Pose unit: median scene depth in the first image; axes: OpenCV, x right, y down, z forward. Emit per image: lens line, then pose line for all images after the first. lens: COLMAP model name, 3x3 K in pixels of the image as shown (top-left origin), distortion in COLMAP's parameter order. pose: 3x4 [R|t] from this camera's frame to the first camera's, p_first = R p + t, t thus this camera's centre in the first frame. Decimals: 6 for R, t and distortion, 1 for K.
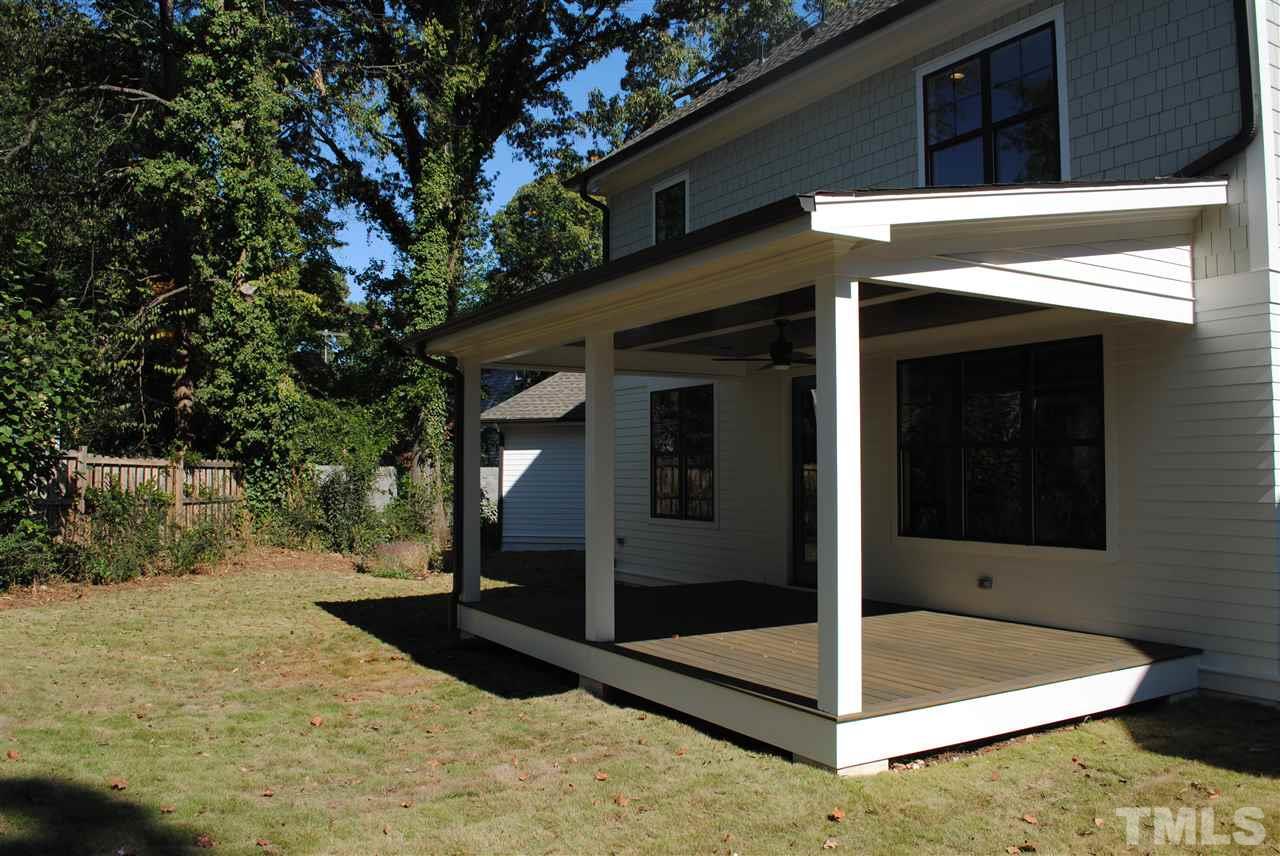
lens RADIAL K [[1009.0, 0, 640.0], [0, 1009.0, 428.0], [0, 0, 1]] dist [-0.078139, 0.002932]
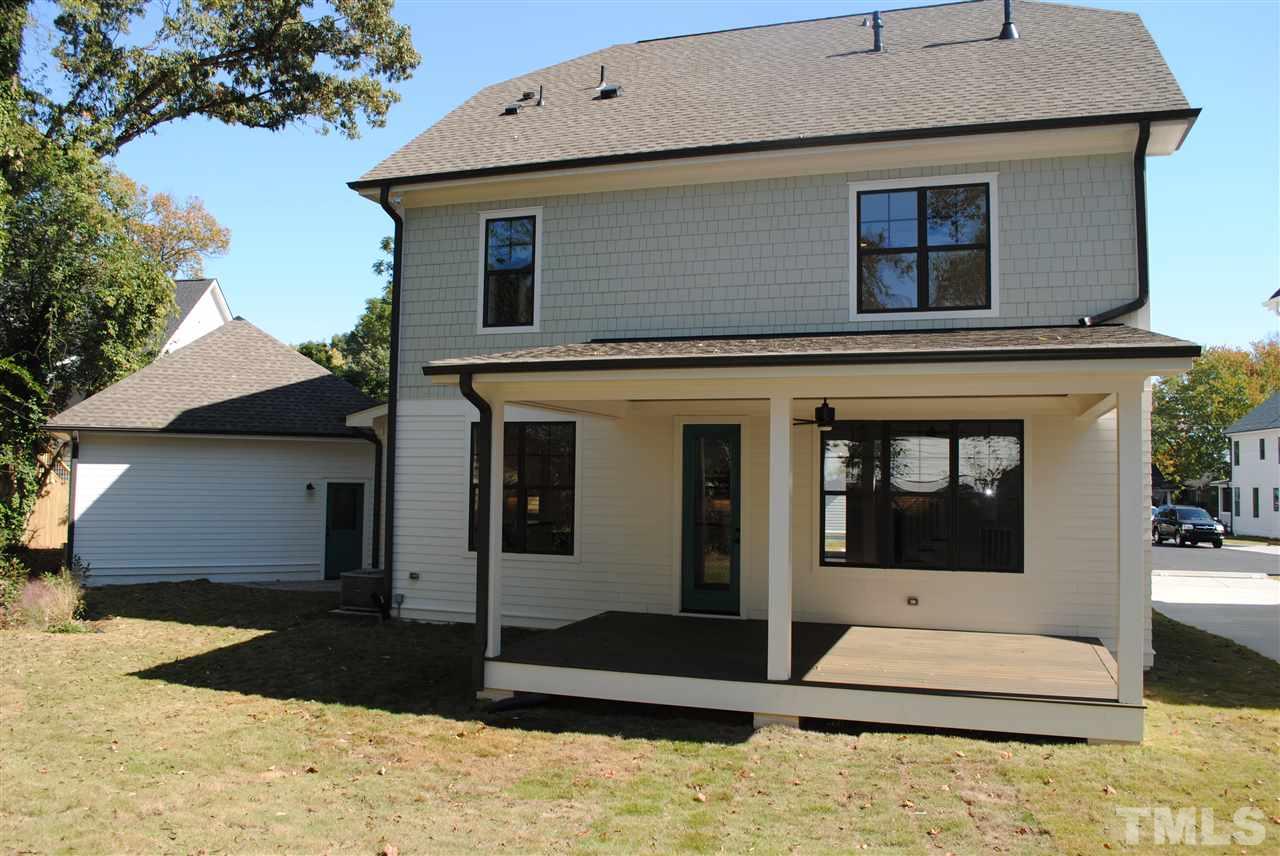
lens RADIAL K [[1009.0, 0, 640.0], [0, 1009.0, 428.0], [0, 0, 1]] dist [-0.078139, 0.002932]
pose [[0.765850, 0.044846, 0.641453, -0.694974], [-0.042598, 0.998912, -0.018978, -0.026163], [-0.641606, -0.012791, 0.766928, 0.217343]]
